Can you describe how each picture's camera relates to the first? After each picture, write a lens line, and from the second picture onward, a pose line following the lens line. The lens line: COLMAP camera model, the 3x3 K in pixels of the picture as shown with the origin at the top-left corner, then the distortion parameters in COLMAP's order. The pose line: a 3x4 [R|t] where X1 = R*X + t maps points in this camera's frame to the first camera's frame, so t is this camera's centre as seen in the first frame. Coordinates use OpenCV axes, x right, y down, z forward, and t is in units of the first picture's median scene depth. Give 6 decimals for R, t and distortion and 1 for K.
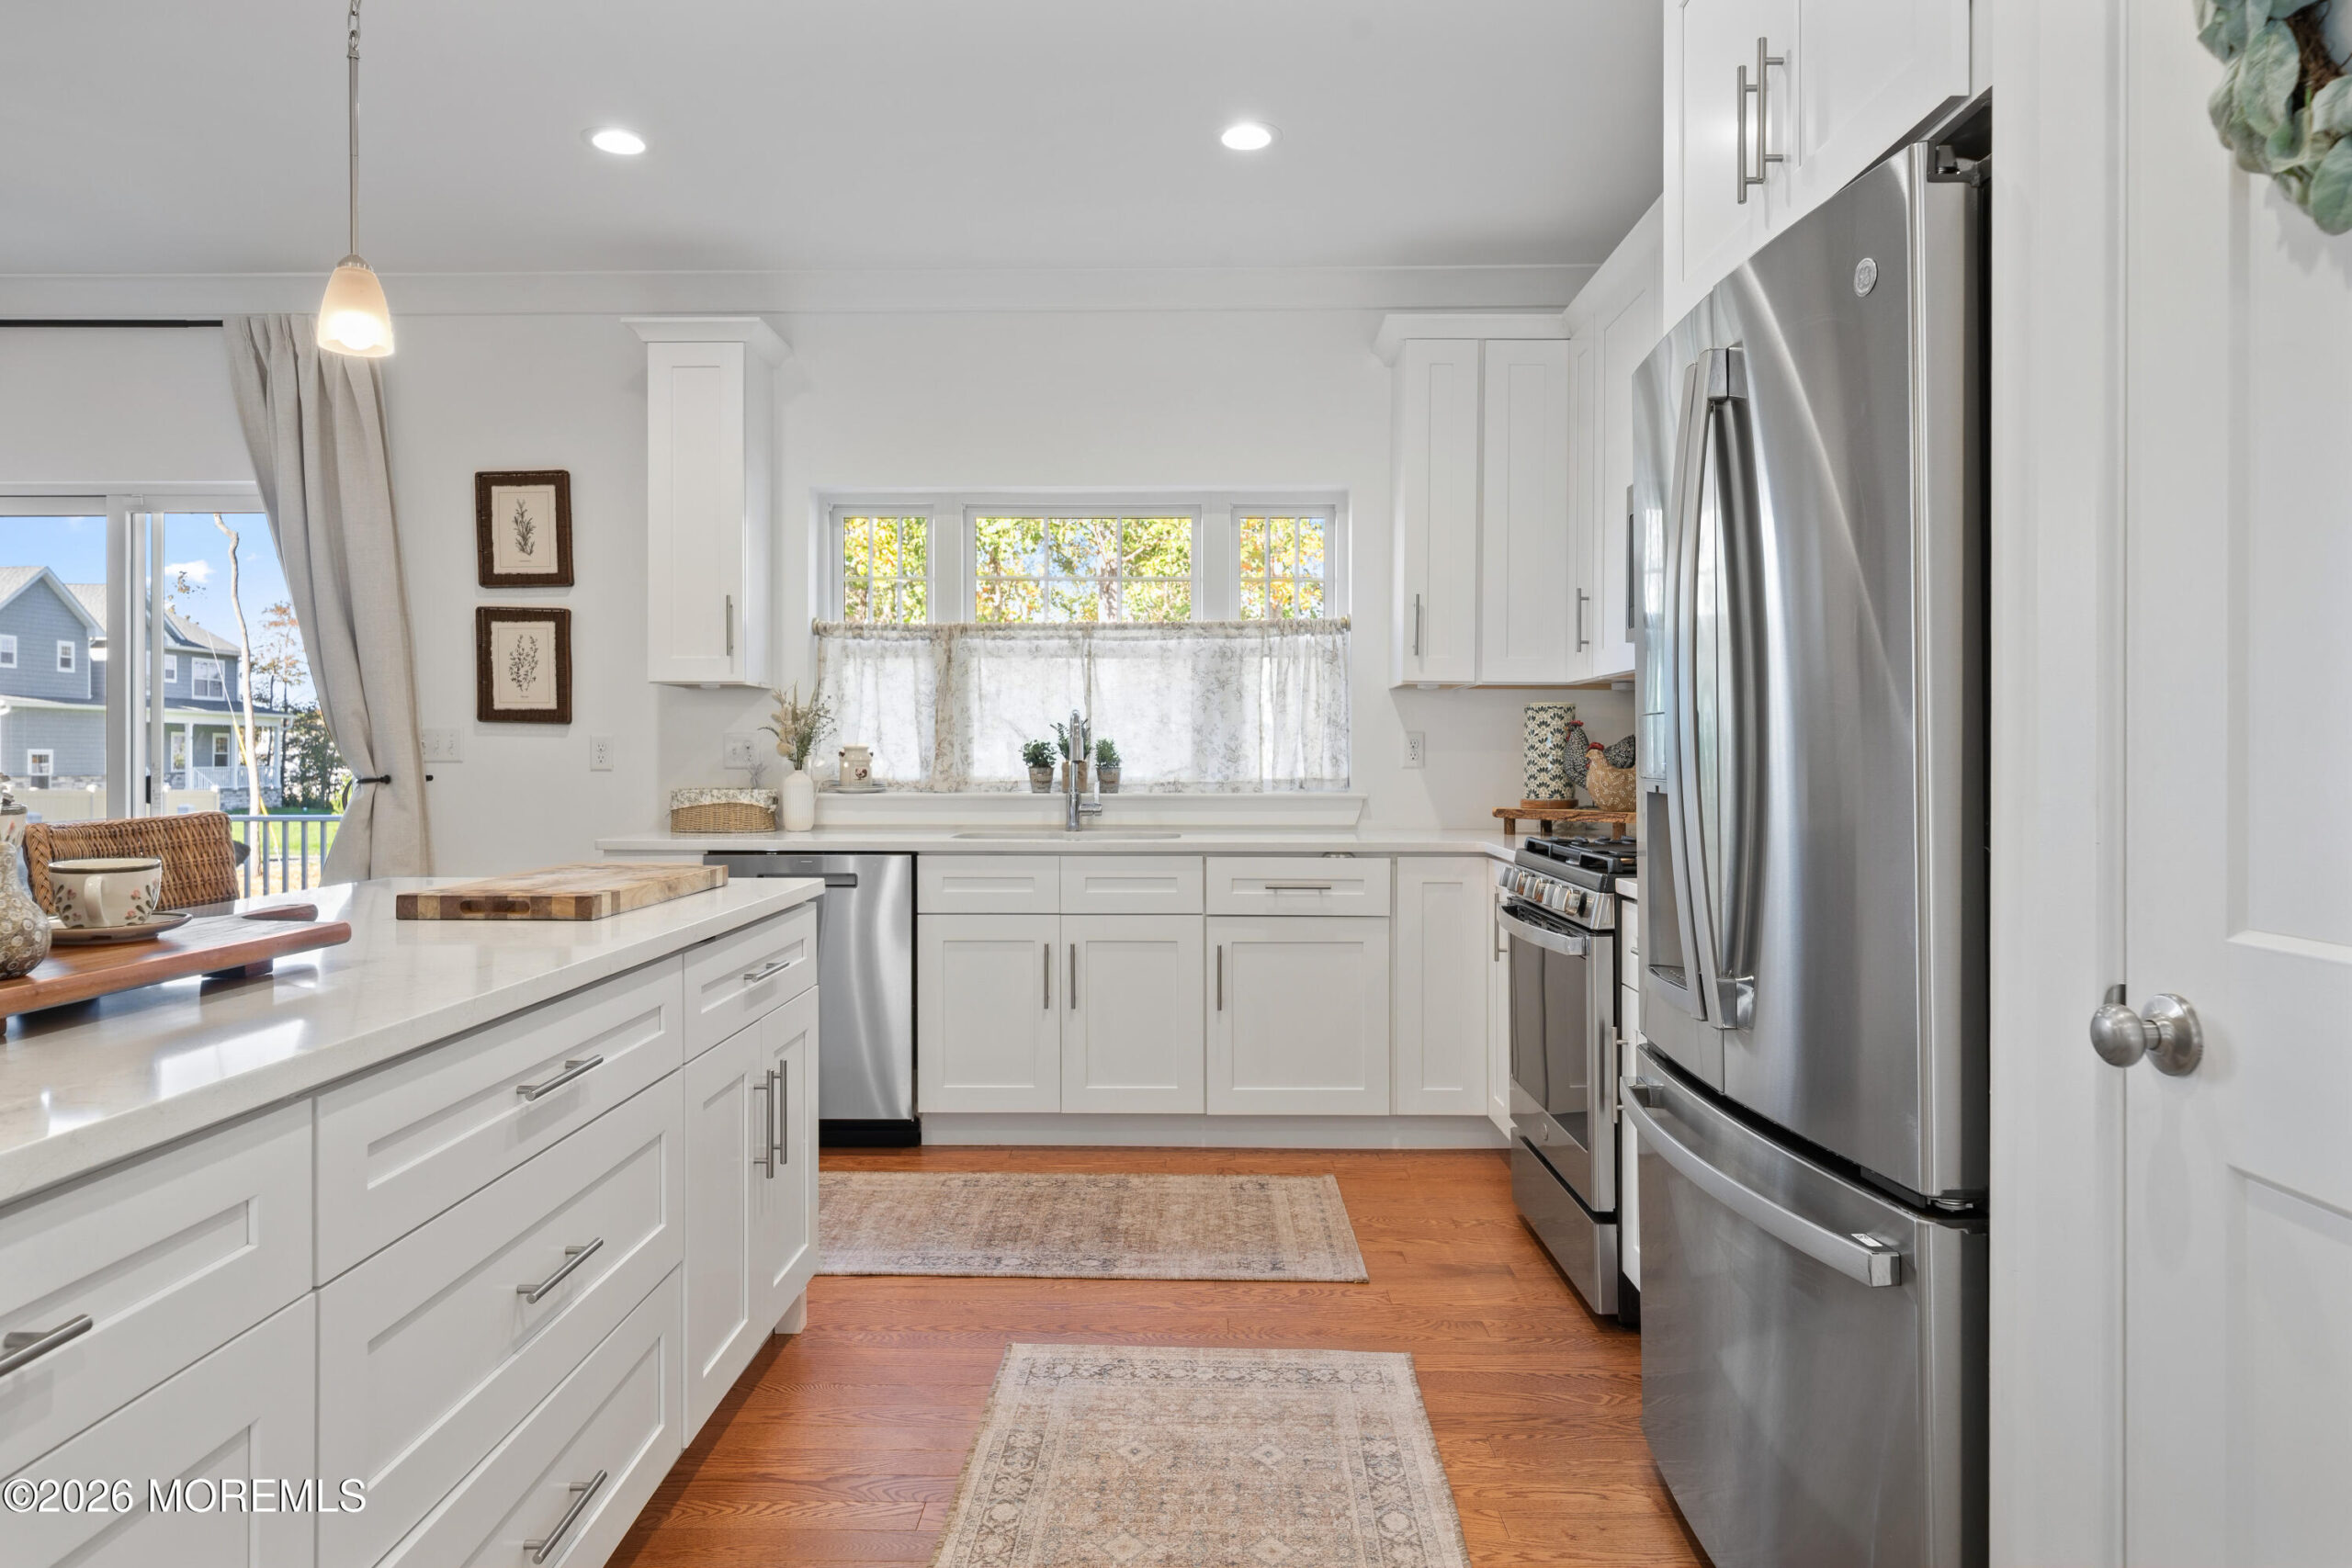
lens RADIAL K [[1459.0, 0, 1163.1], [0, 1459.0, 770.0], [0, 0, 1]] dist [0.000367, 0.000321]
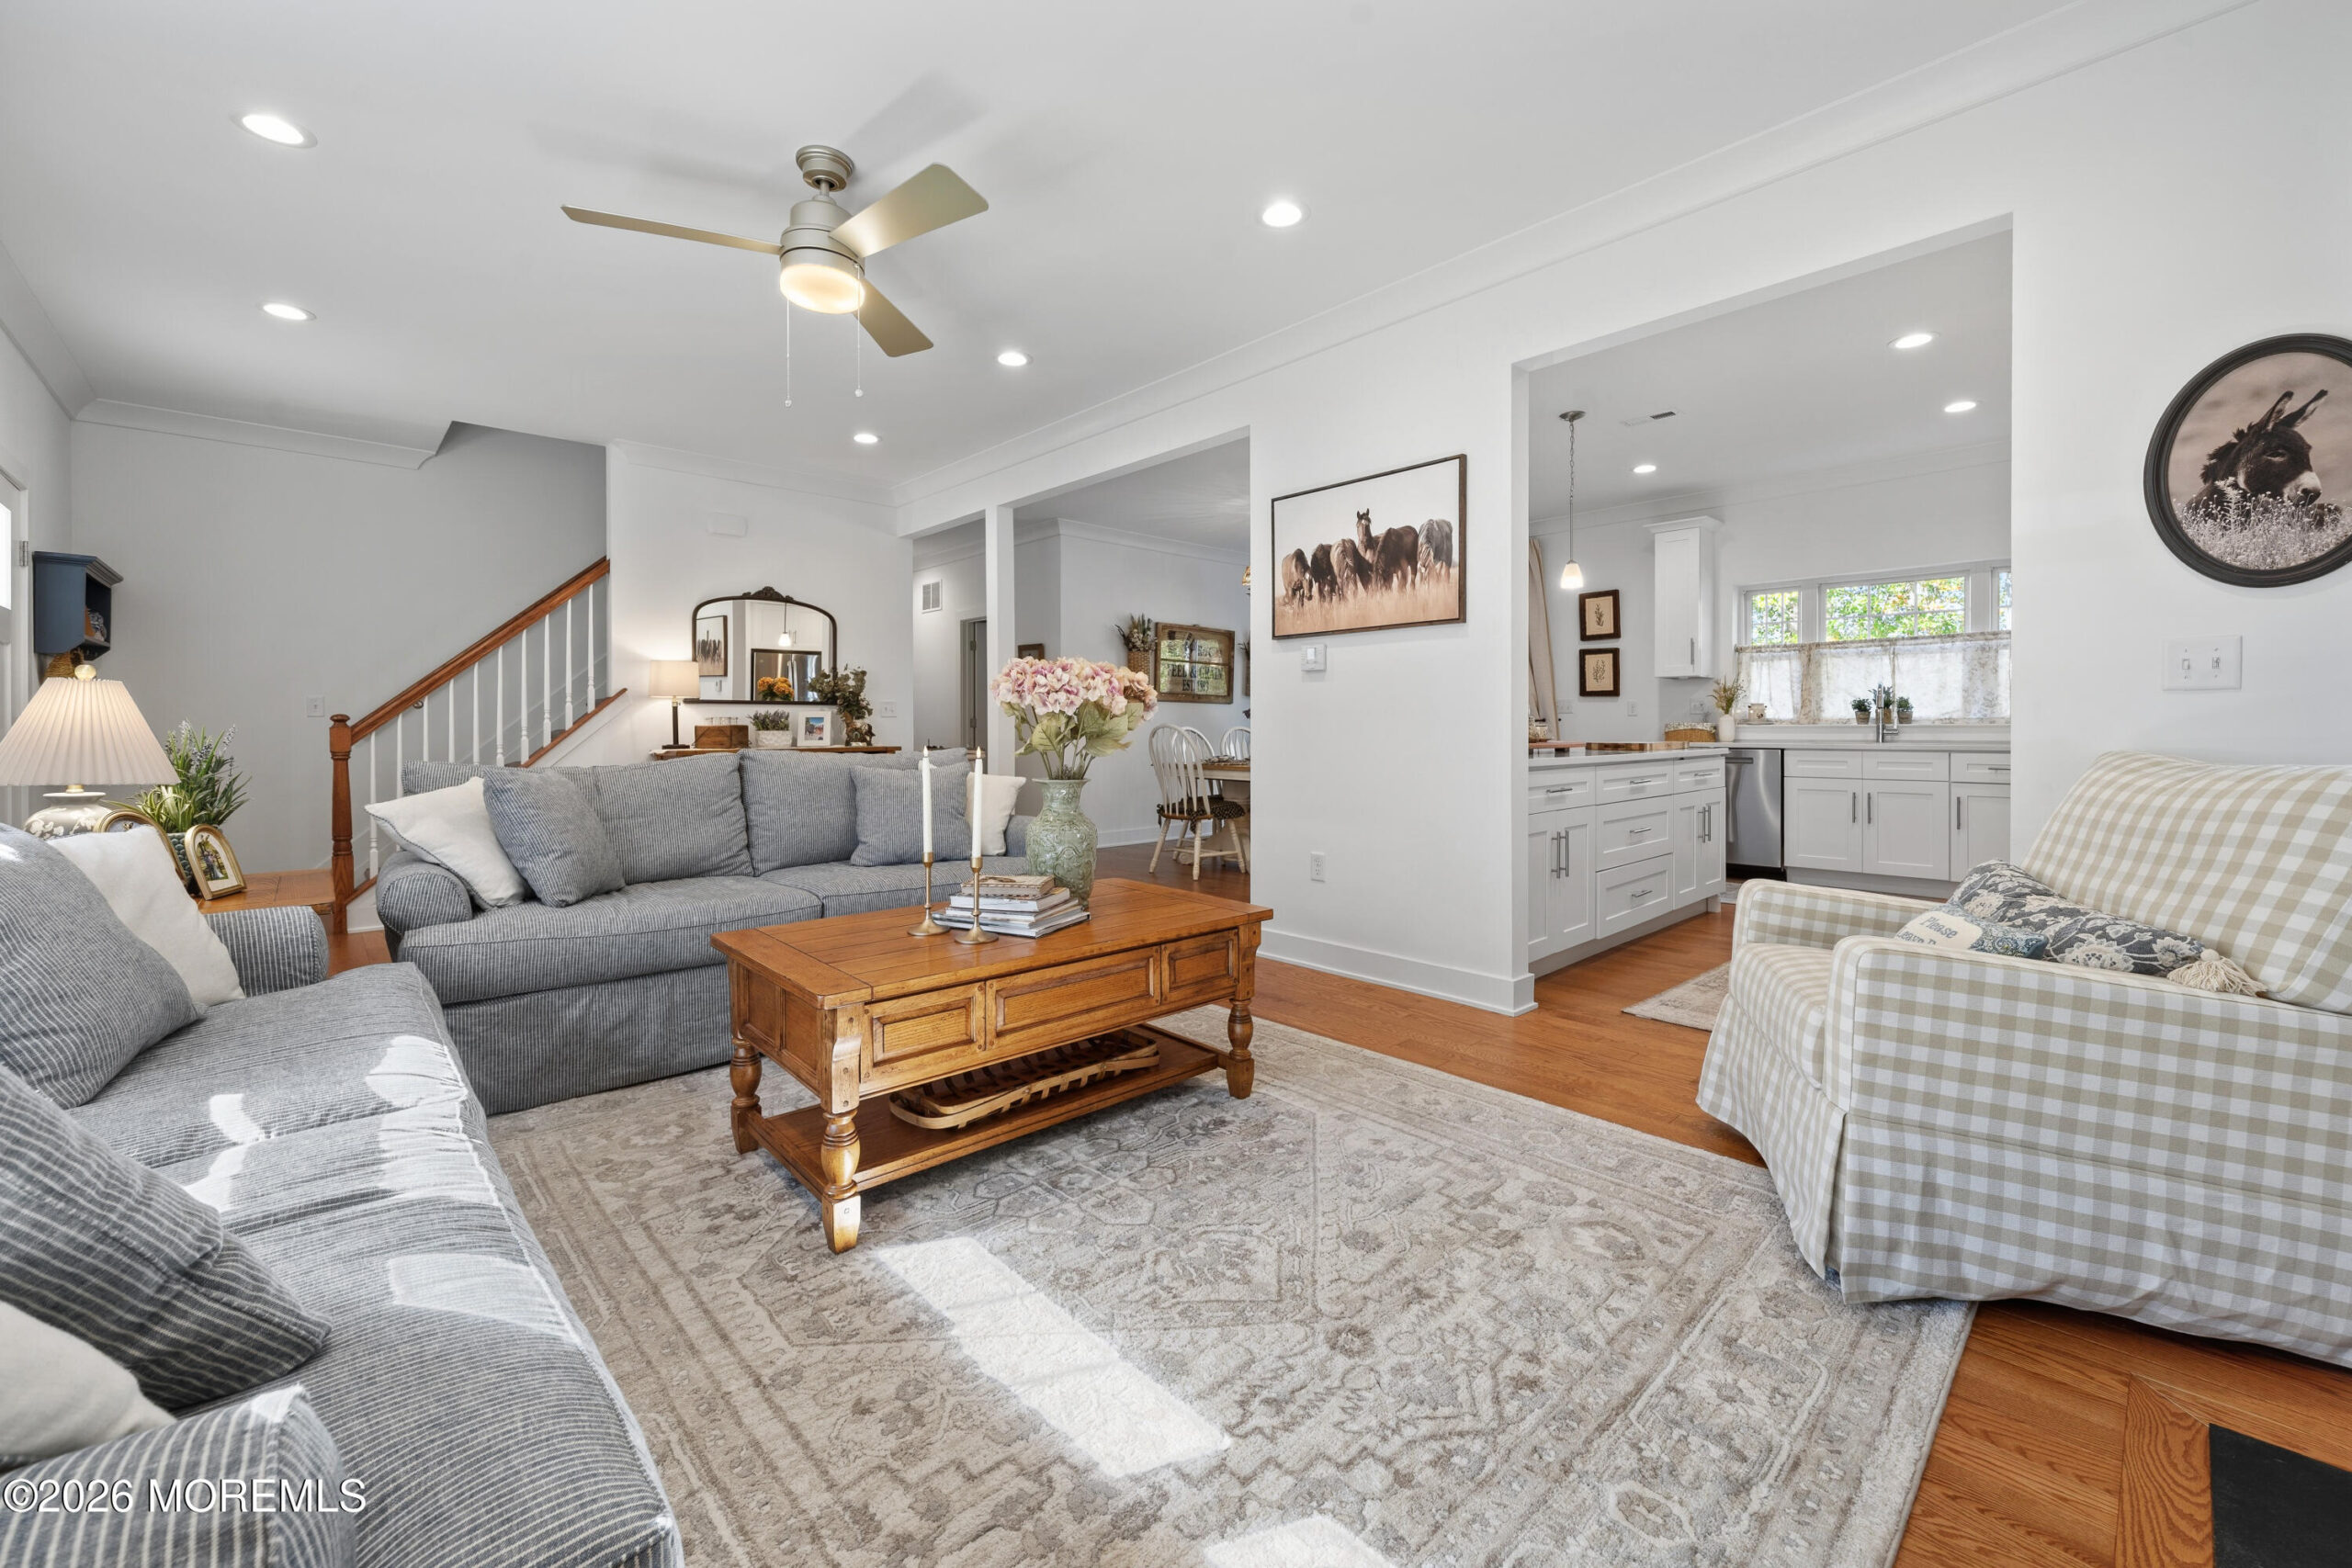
lens RADIAL K [[956.4, 0, 1166.1], [0, 956.4, 732.0], [0, 0, 1]] dist [0.001067, -0.001034]
pose [[0.697932, -0.000065, -0.716164, 0.191857], [-0.000513, 1.000000, -0.000591, 0.027852], [0.716164, 0.000780, 0.697932, -0.609067]]
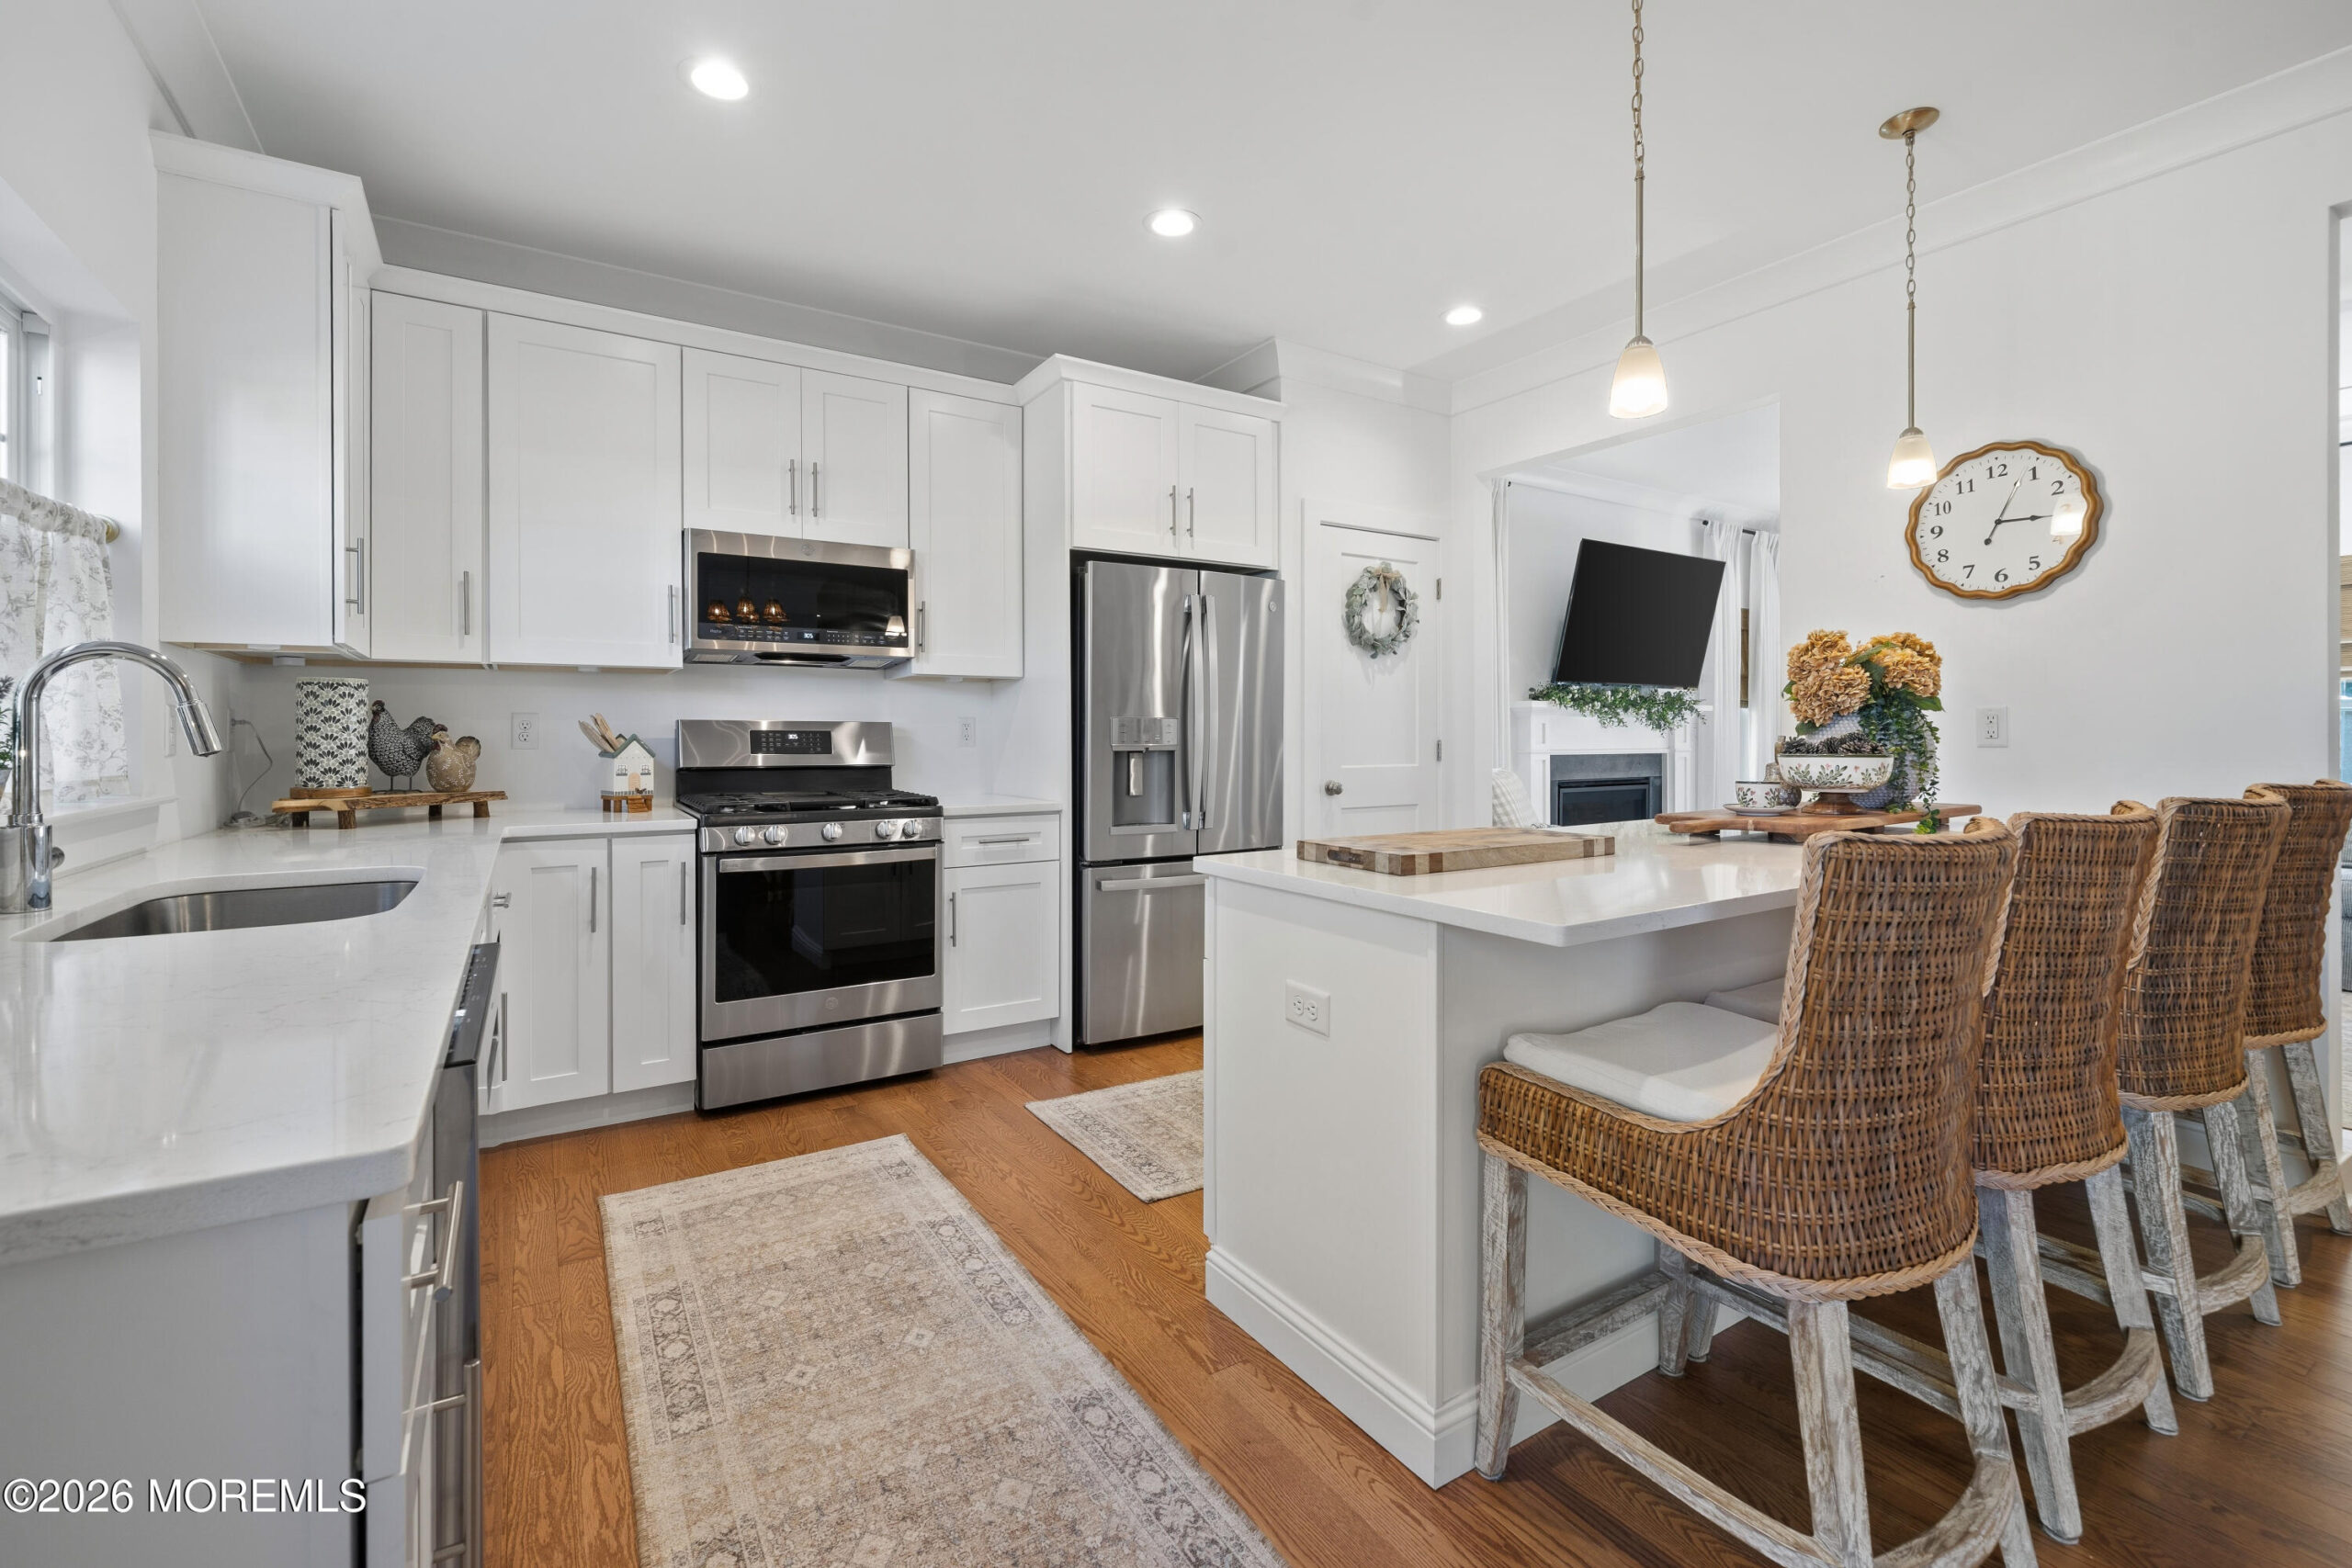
lens RADIAL K [[1034.8, 0, 1178.4], [0, 1034.8, 734.7], [0, 0, 1]] dist [-0.002844, -0.000521]
pose [[-0.561172, -0.002555, 0.827696, -0.518907], [0.008375, 0.999927, 0.008765, -0.012286], [-0.827657, 0.011851, -0.561109, 0.884438]]
